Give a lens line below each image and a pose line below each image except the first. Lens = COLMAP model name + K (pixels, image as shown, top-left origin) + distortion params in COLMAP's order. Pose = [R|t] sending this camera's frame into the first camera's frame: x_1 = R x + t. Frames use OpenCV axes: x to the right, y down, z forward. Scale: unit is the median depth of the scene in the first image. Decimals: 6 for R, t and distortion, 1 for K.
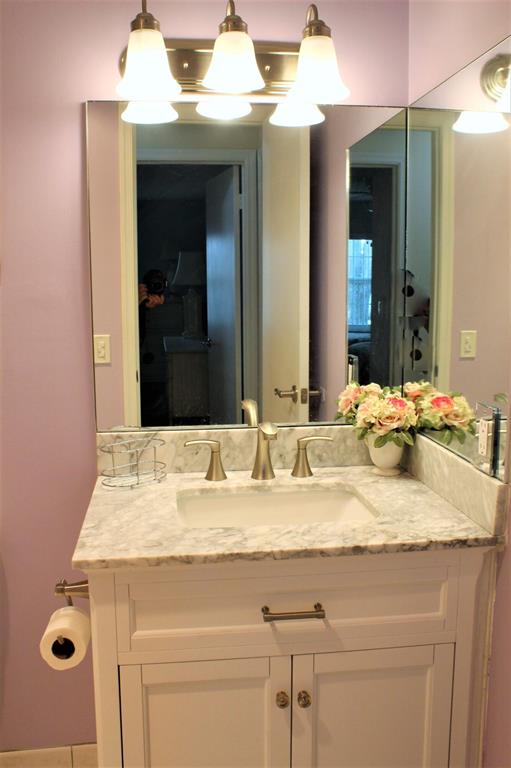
lens RADIAL K [[726.1, 0, 255.5], [0, 726.1, 384.0], [0, 0, 1]] dist [-0.053043, -0.000401]
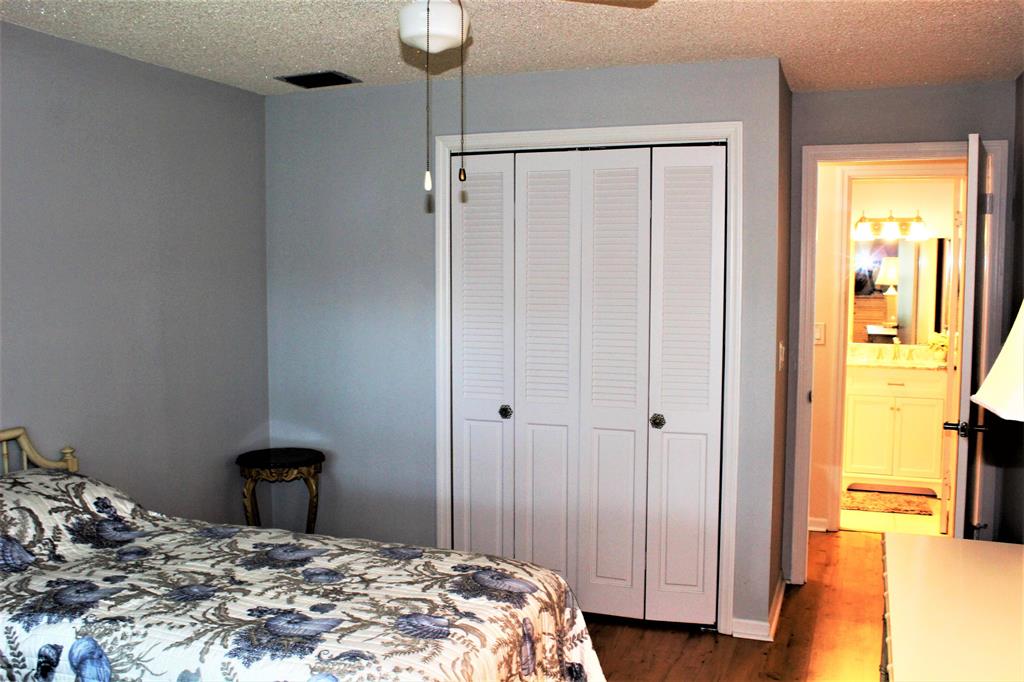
lens RADIAL K [[968.1, 0, 512.0], [0, 968.1, 341.0], [0, 0, 1]] dist [-0.053043, -0.000401]
pose [[0.882866, 0.040500, -0.467876, 0.609254], [-0.068820, 0.996676, -0.043588, 0.436442], [0.464556, 0.070681, 0.882719, -4.323184]]
